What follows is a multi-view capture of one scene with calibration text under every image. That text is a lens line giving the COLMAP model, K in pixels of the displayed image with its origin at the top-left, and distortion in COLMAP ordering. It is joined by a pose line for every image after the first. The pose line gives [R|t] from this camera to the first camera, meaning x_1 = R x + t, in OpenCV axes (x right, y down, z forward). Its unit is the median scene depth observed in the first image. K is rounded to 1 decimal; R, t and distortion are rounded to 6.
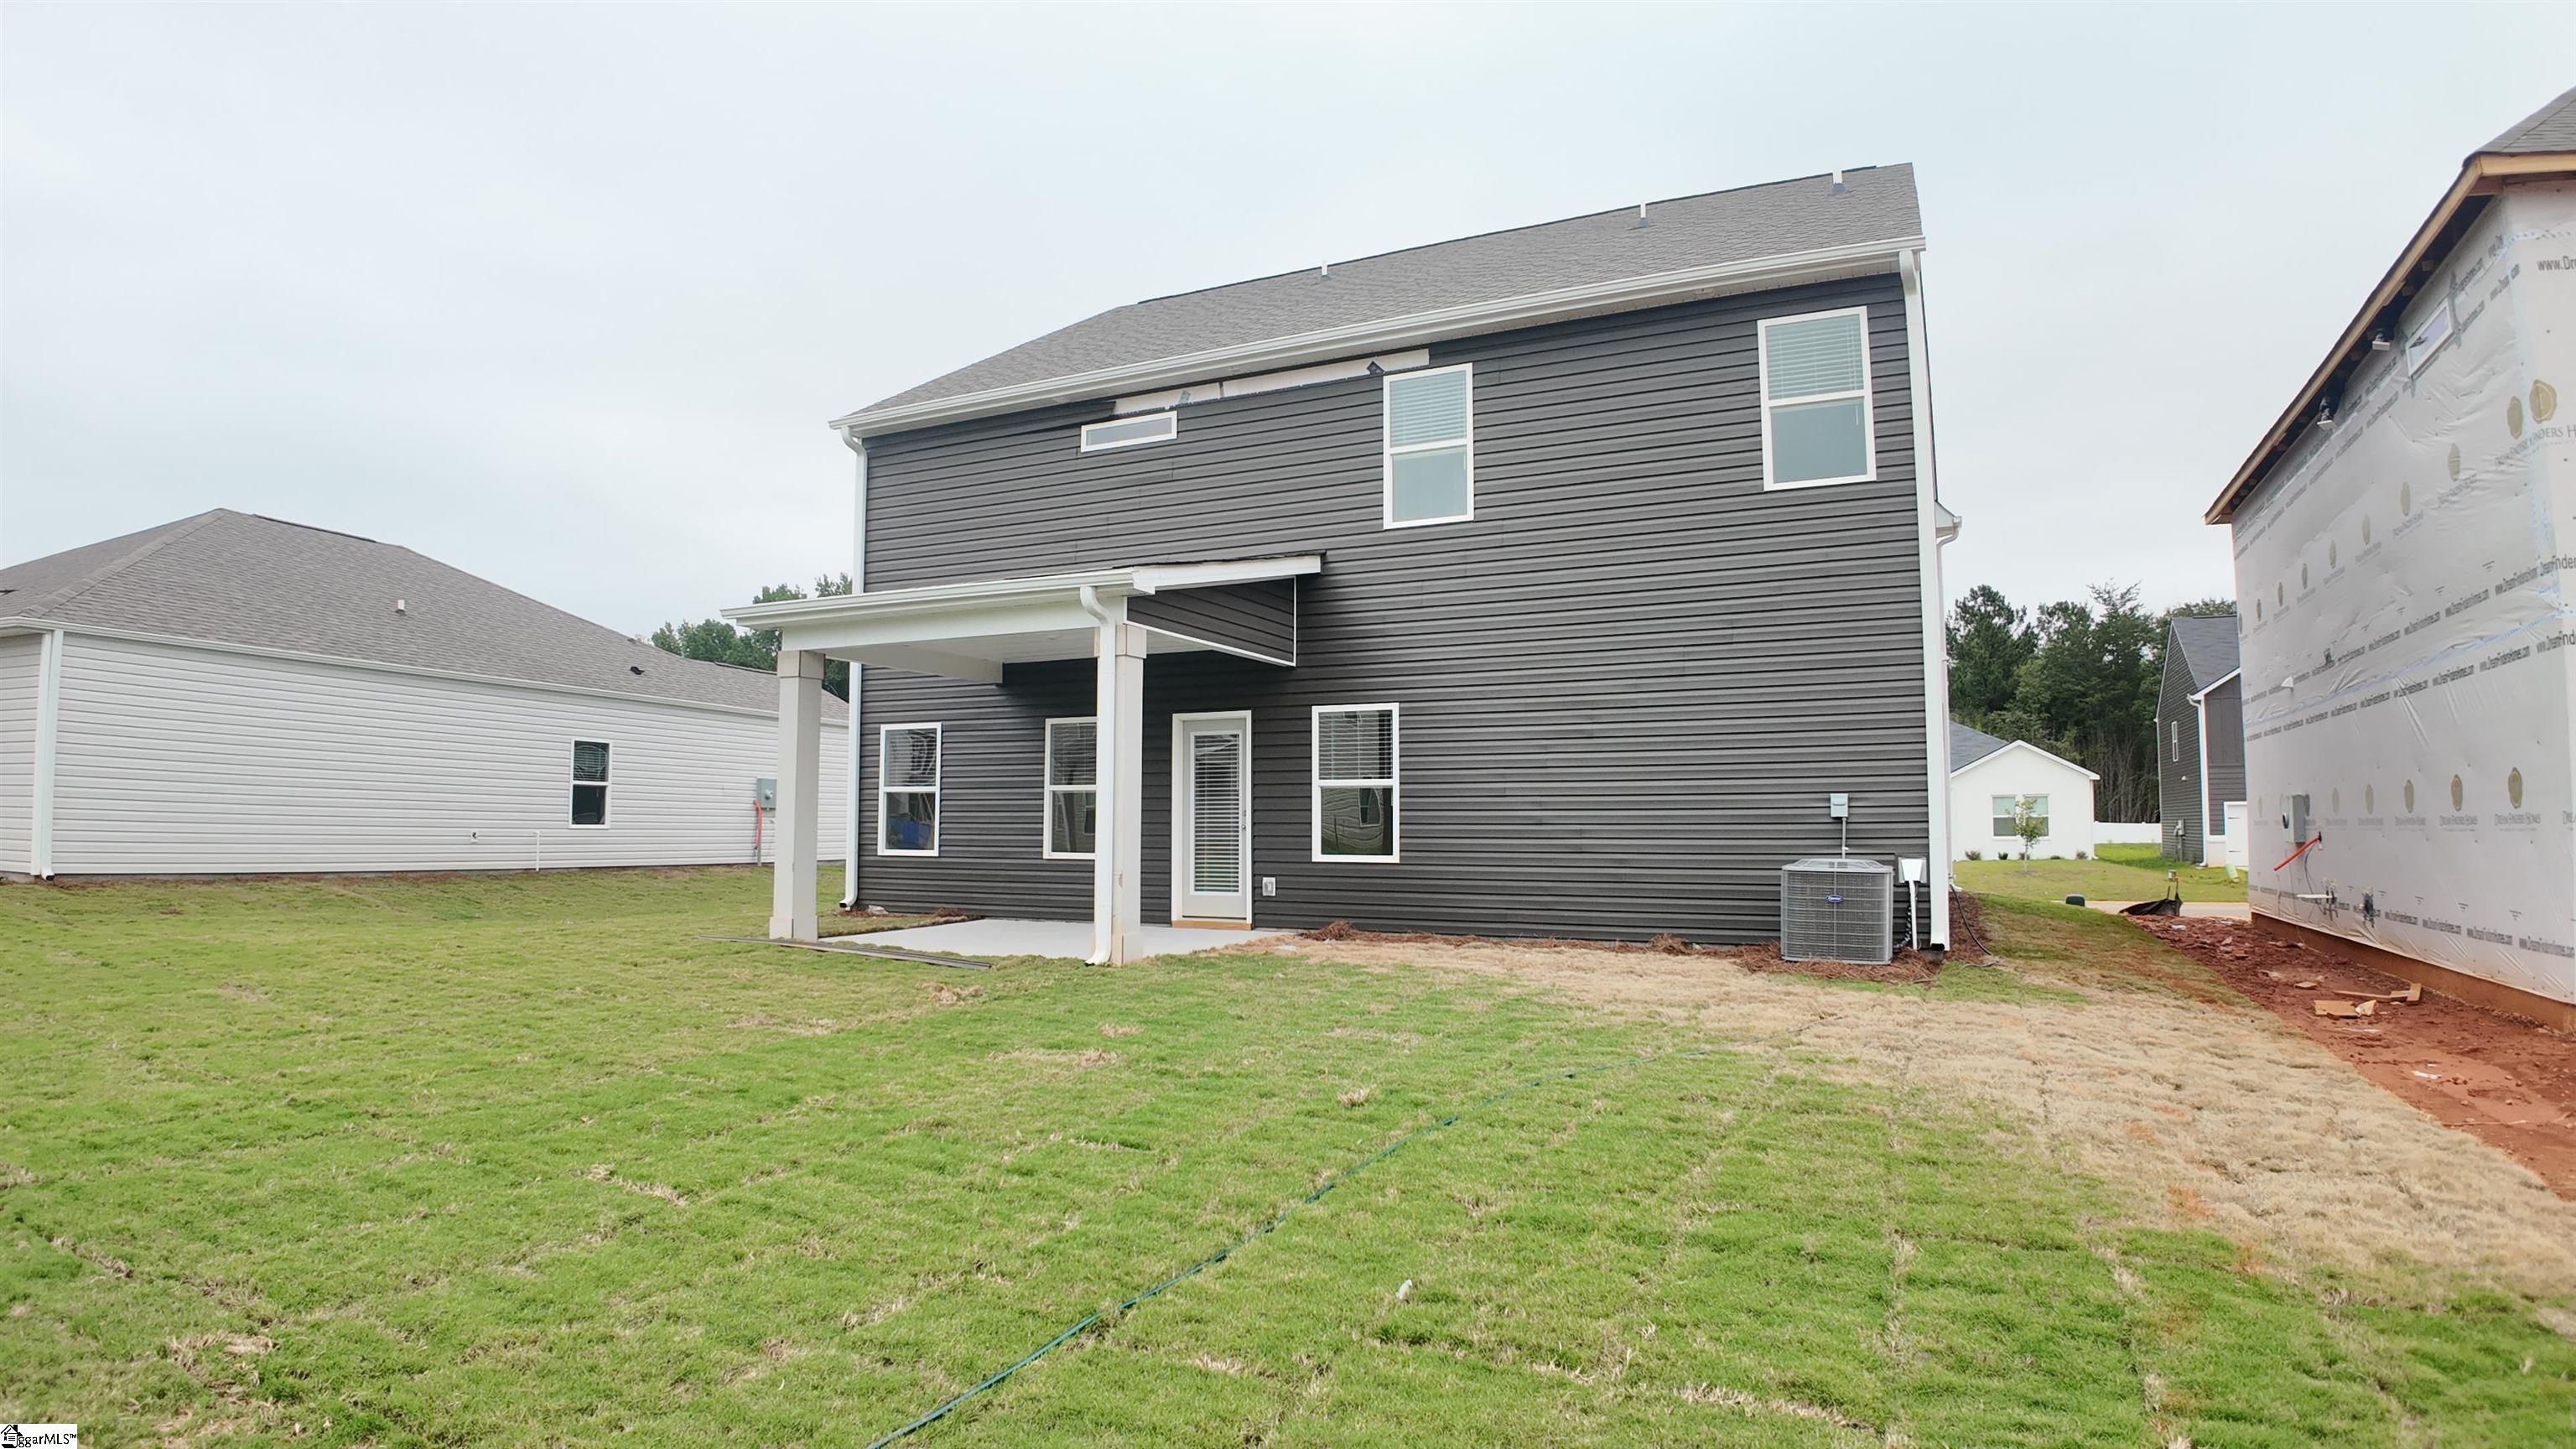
lens RADIAL K [[1366.1, 0, 1284.6], [0, 1366.1, 735.2], [0, 0, 1]] dist [-0.046577, -0.071602]
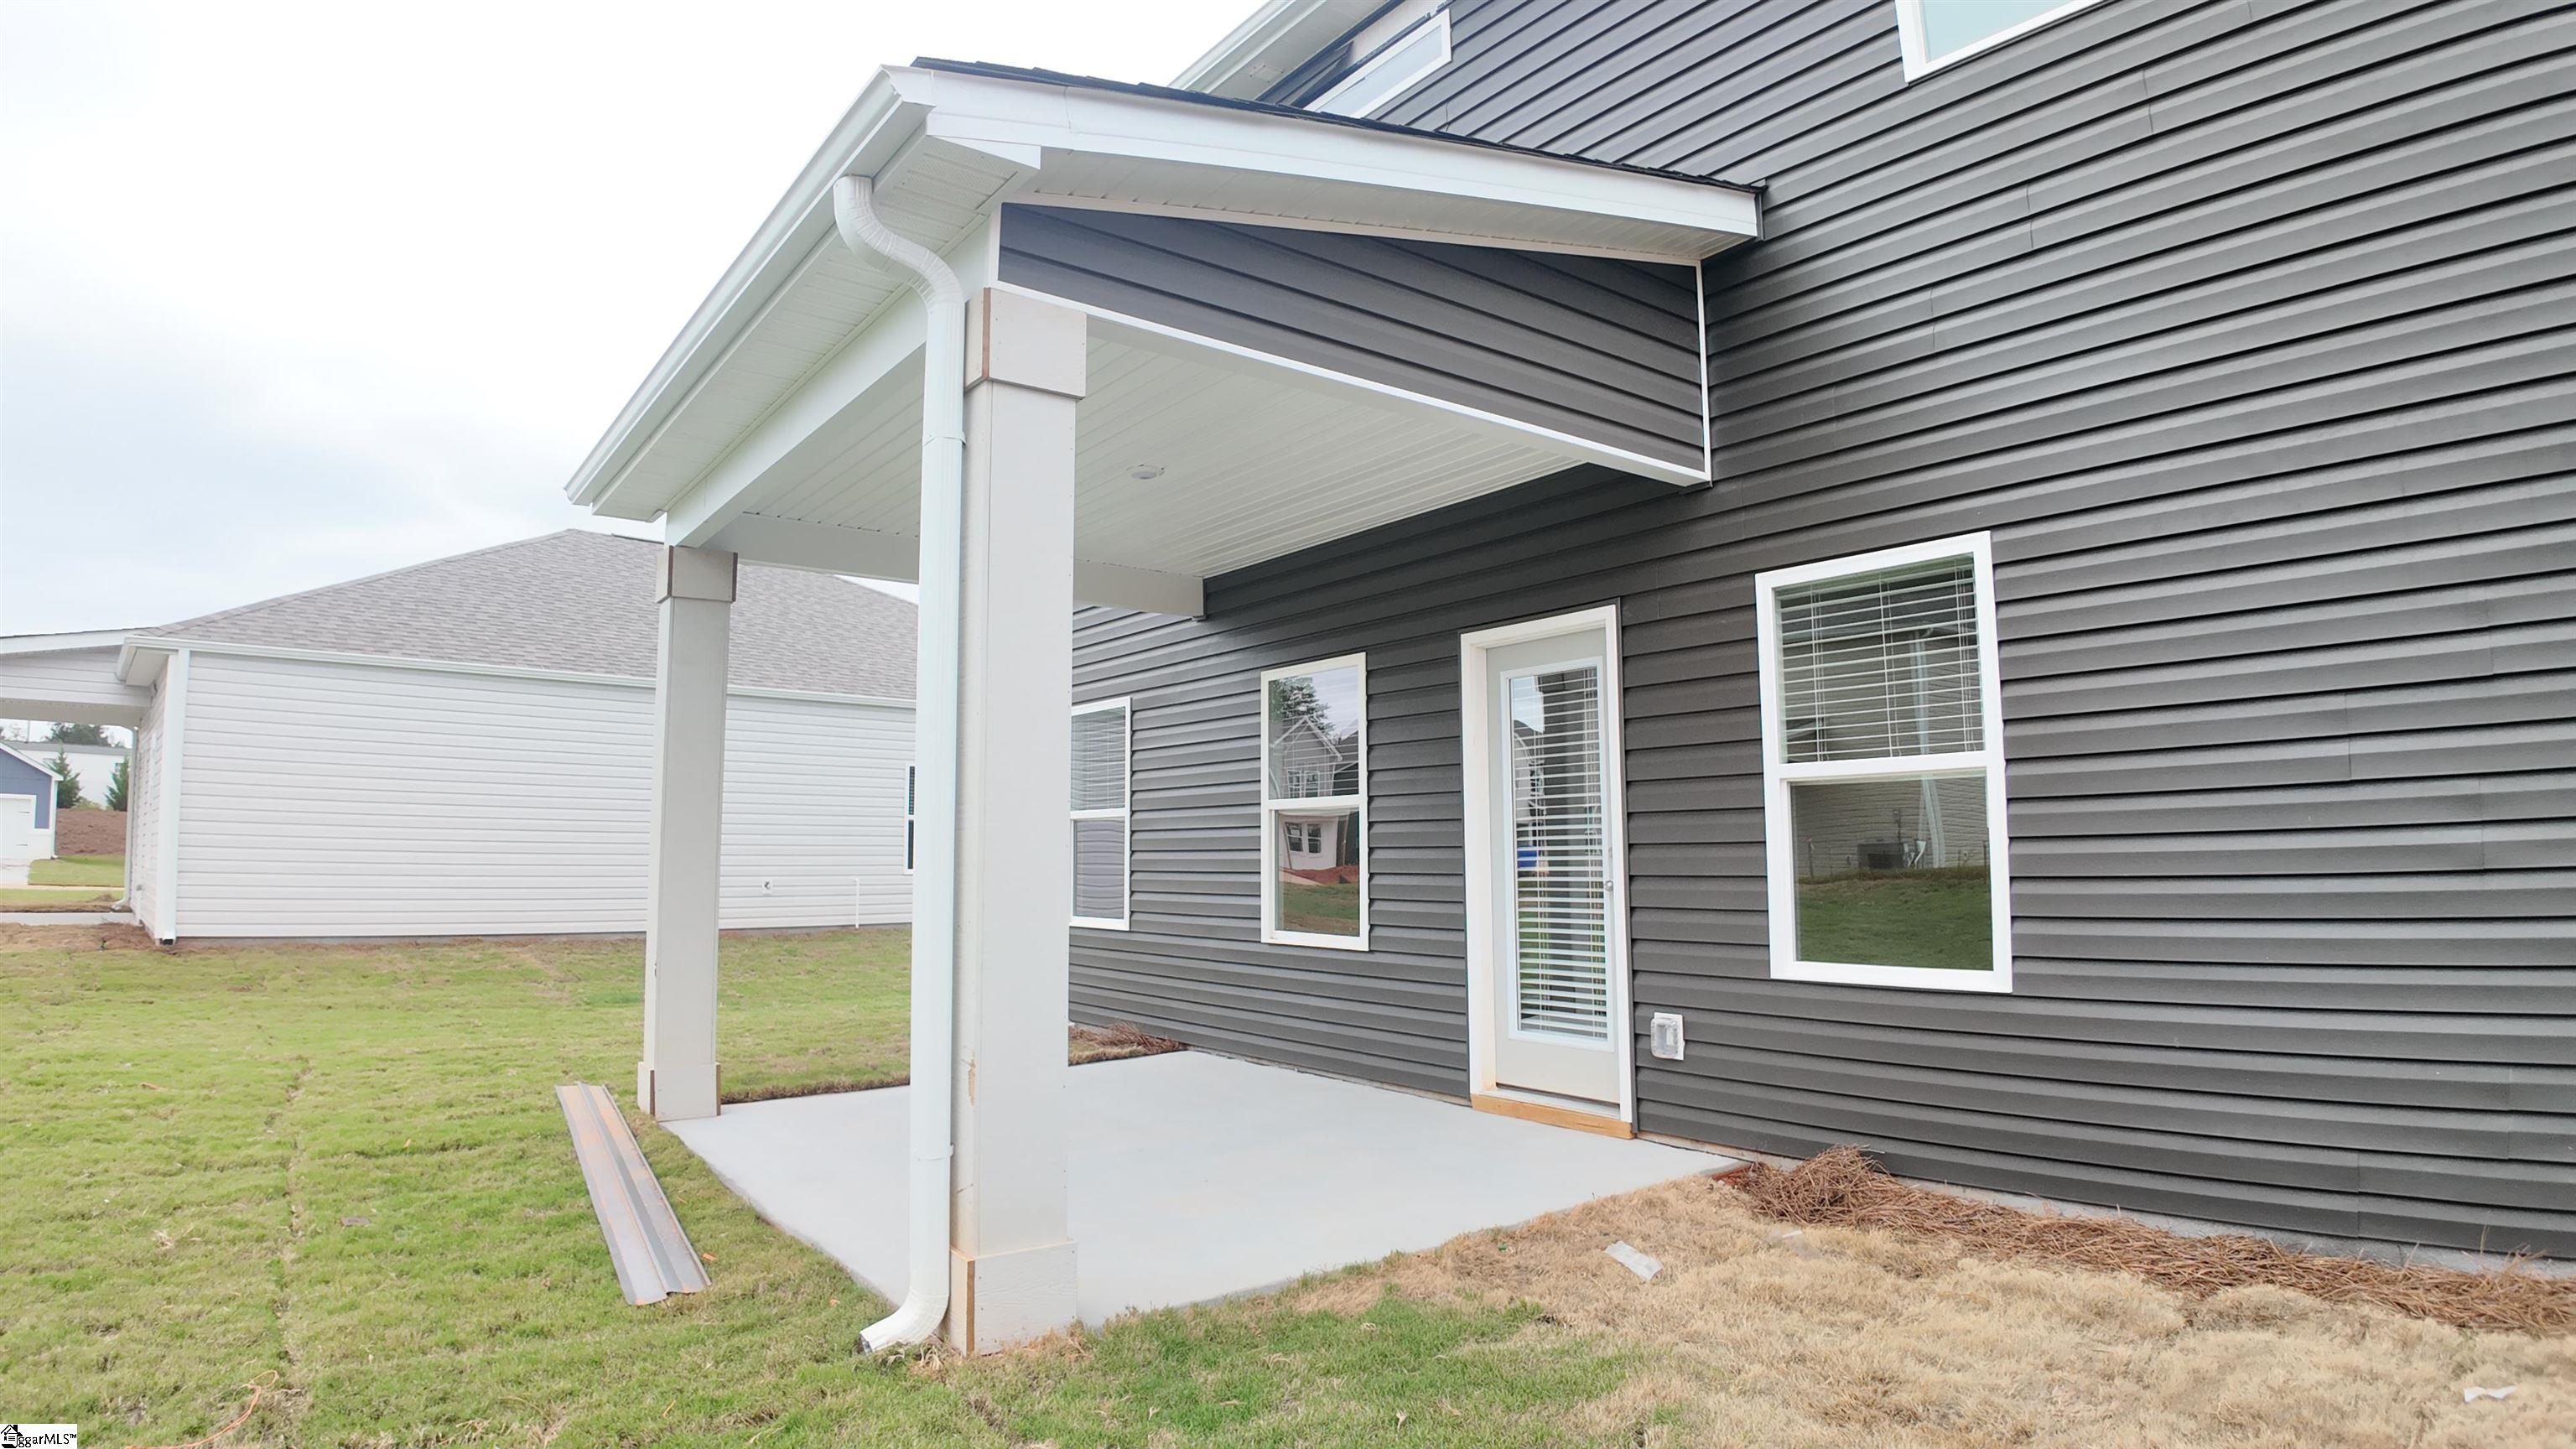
lens RADIAL K [[1366.1, 0, 1284.6], [0, 1366.1, 735.2], [0, 0, 1]] dist [-0.046577, -0.071602]
pose [[0.894030, -0.047361, -0.445497, 0.069147], [0.037858, 0.998826, -0.030211, 0.030506], [0.446405, 0.010144, 0.894774, 0.587993]]
